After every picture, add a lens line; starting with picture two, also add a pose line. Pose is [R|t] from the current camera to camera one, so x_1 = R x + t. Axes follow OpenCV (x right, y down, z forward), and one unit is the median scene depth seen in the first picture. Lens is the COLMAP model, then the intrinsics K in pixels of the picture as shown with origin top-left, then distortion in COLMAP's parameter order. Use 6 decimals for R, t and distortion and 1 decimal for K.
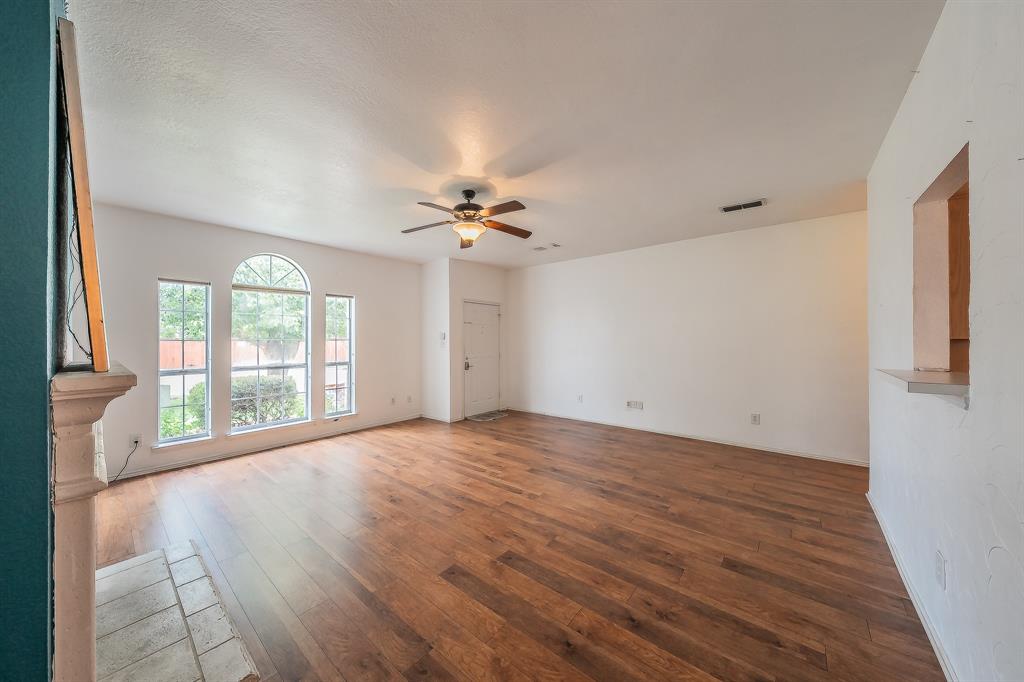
lens RADIAL K [[349.7, 0, 508.8], [0, 349.7, 339.7], [0, 0, 1]] dist [0.003229, 0.000285]
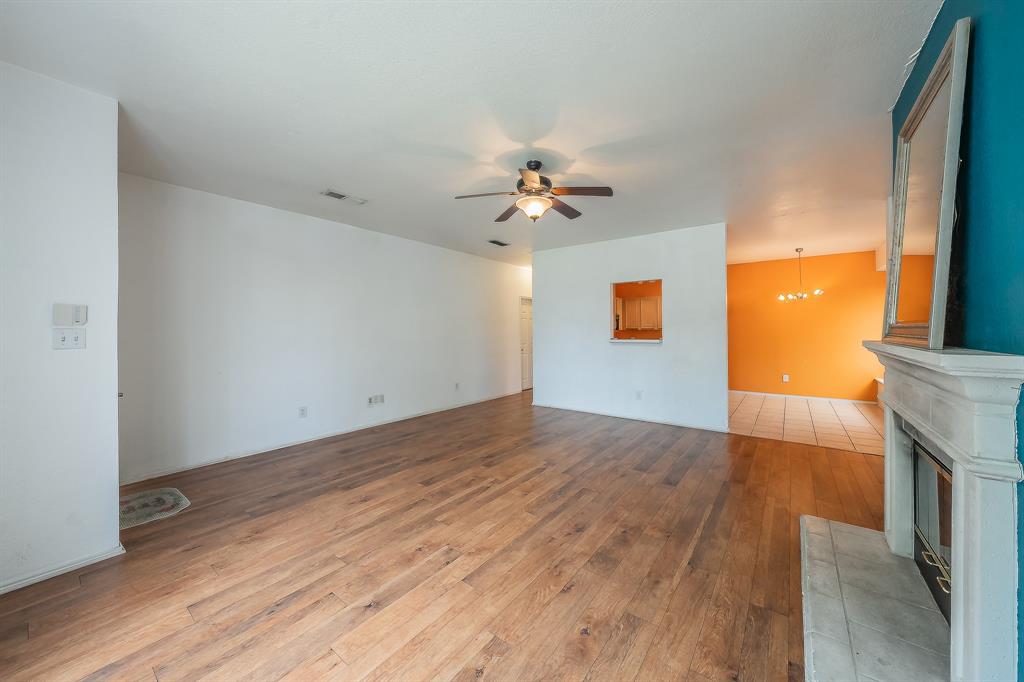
lens RADIAL K [[349.7, 0, 544.5], [0, 349.7, 335.5], [0, 0, 1]] dist [0.003229, 0.000285]
pose [[-0.084858, -0.006425, 0.996372, -0.913412], [0.002129, 0.999976, 0.006630, 0.012537], [-0.996391, 0.002684, -0.084842, 0.943614]]
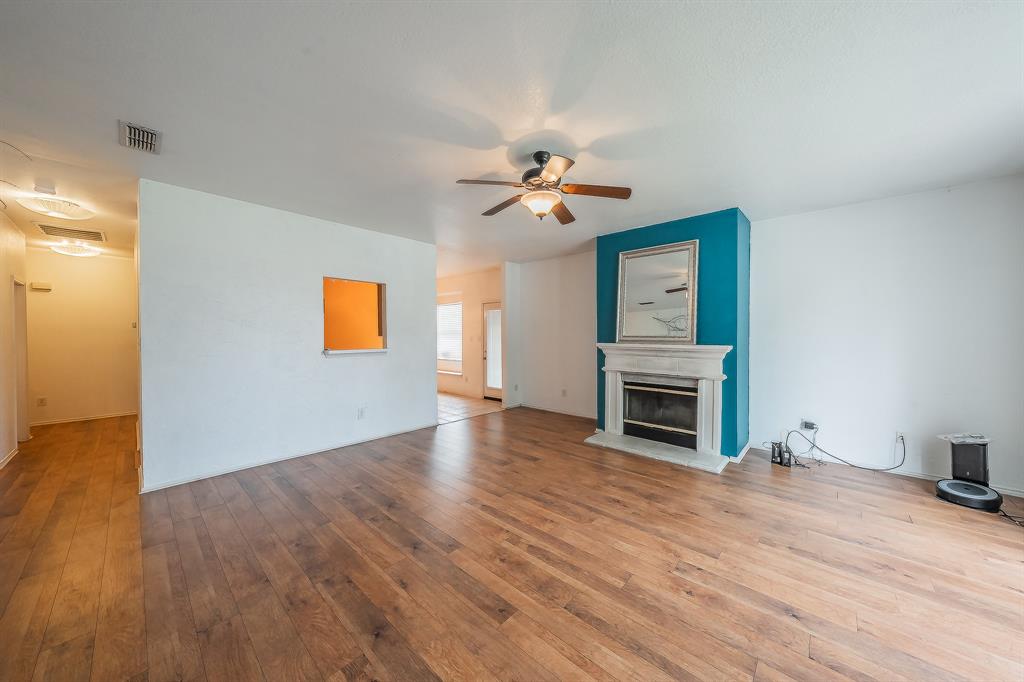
lens RADIAL K [[349.7, 0, 497.8], [0, 349.7, 338.5], [0, 0, 1]] dist [0.003229, 0.000285]
pose [[-0.997014, 0.005984, 0.076994, -0.065393], [0.006603, 0.999948, 0.007783, -0.000228], [-0.076943, 0.008269, -0.997001, 1.638453]]
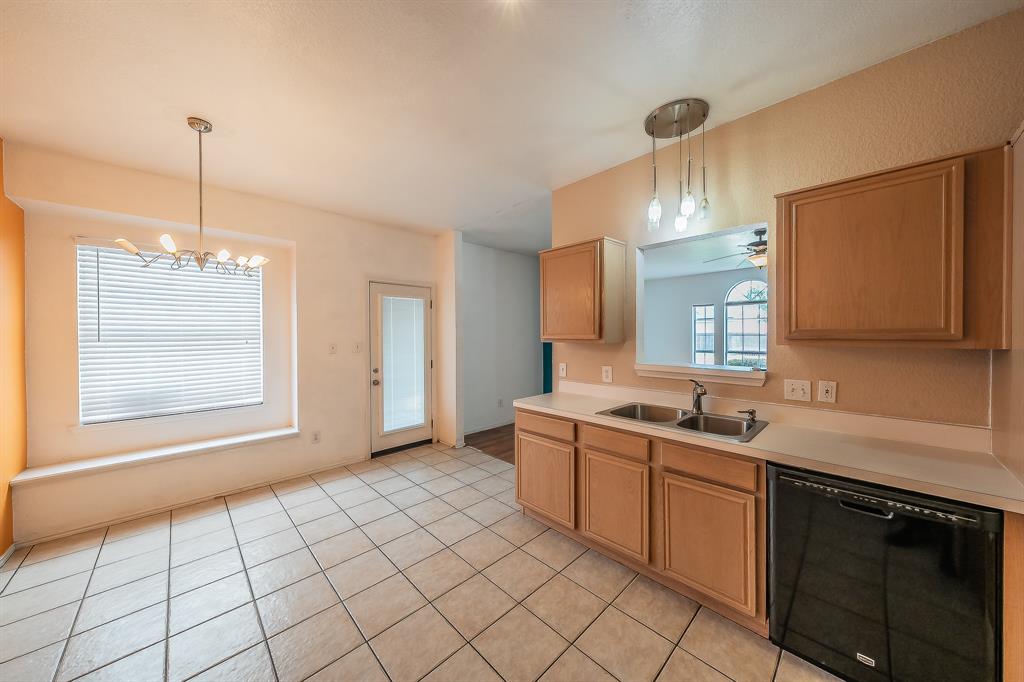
lens RADIAL K [[349.7, 0, 513.8], [0, 349.7, 337.5], [0, 0, 1]] dist [0.003229, 0.000285]
pose [[-0.105224, 0.014045, -0.994349, 1.246836], [0.009172, 0.999871, 0.013153, -0.024076], [0.994406, -0.007736, -0.105339, 0.145283]]
